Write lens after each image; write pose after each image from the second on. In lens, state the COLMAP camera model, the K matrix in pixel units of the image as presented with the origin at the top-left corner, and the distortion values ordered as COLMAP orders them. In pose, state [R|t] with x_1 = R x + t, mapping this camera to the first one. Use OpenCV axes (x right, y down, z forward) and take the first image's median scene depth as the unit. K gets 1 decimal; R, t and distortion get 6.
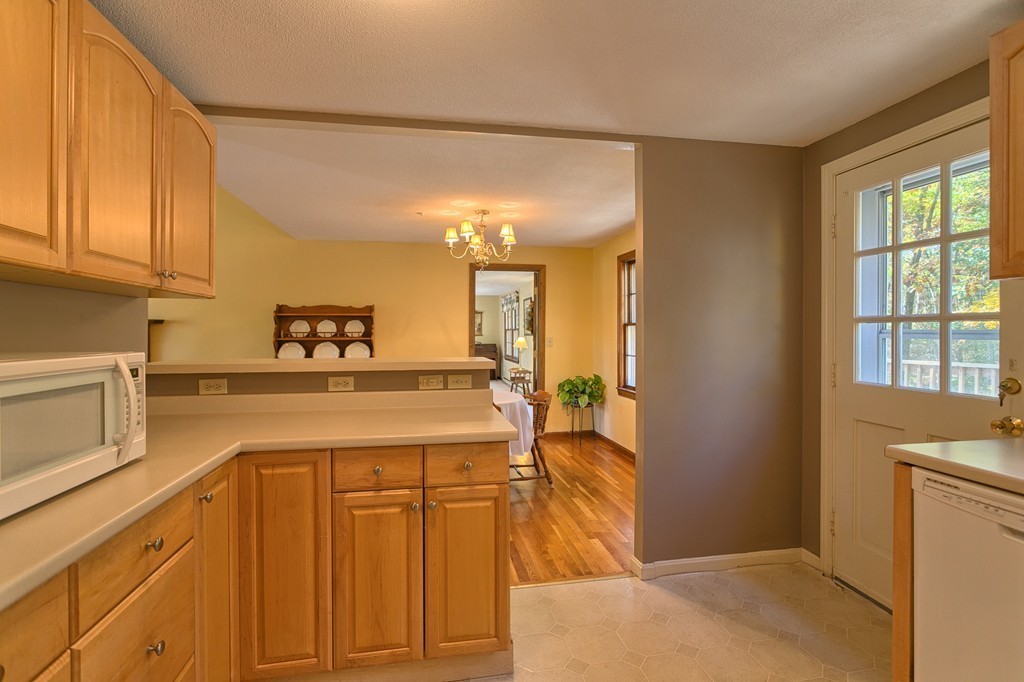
lens RADIAL K [[487.1, 0, 512.0], [0, 487.1, 332.6], [0, 0, 1]] dist [-0.017407, 0.007508]
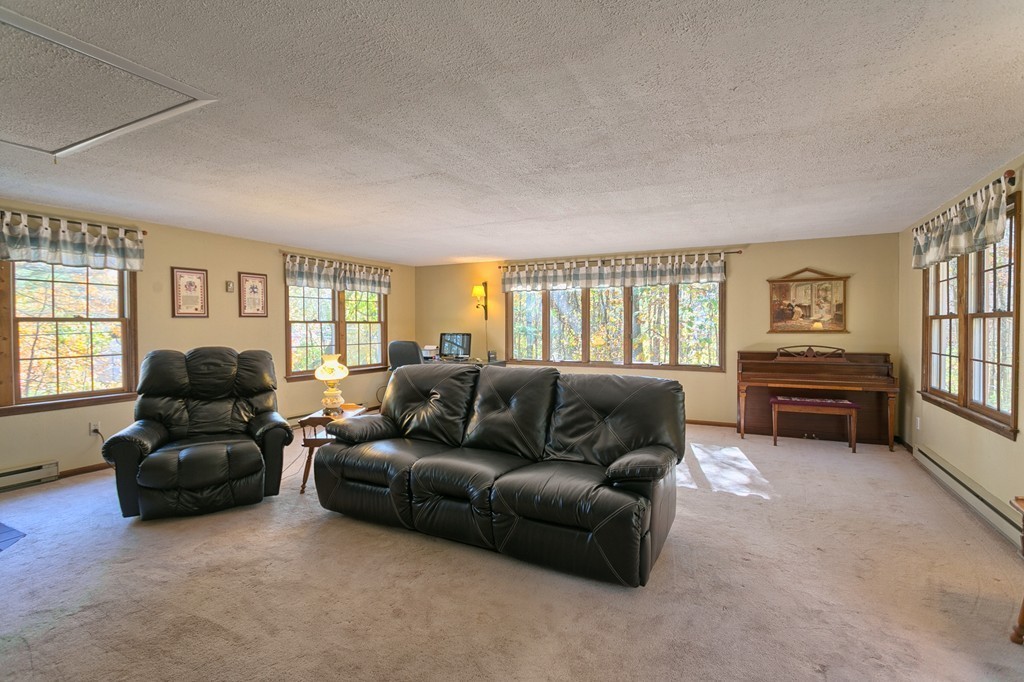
lens RADIAL K [[487.1, 0, 512.0], [0, 487.1, 332.6], [0, 0, 1]] dist [-0.017407, 0.007508]
pose [[0.796148, 0.004296, -0.605087, -0.041468], [0.004899, 0.999896, 0.013545, -0.000874], [0.605082, -0.013748, 0.796044, 0.524870]]
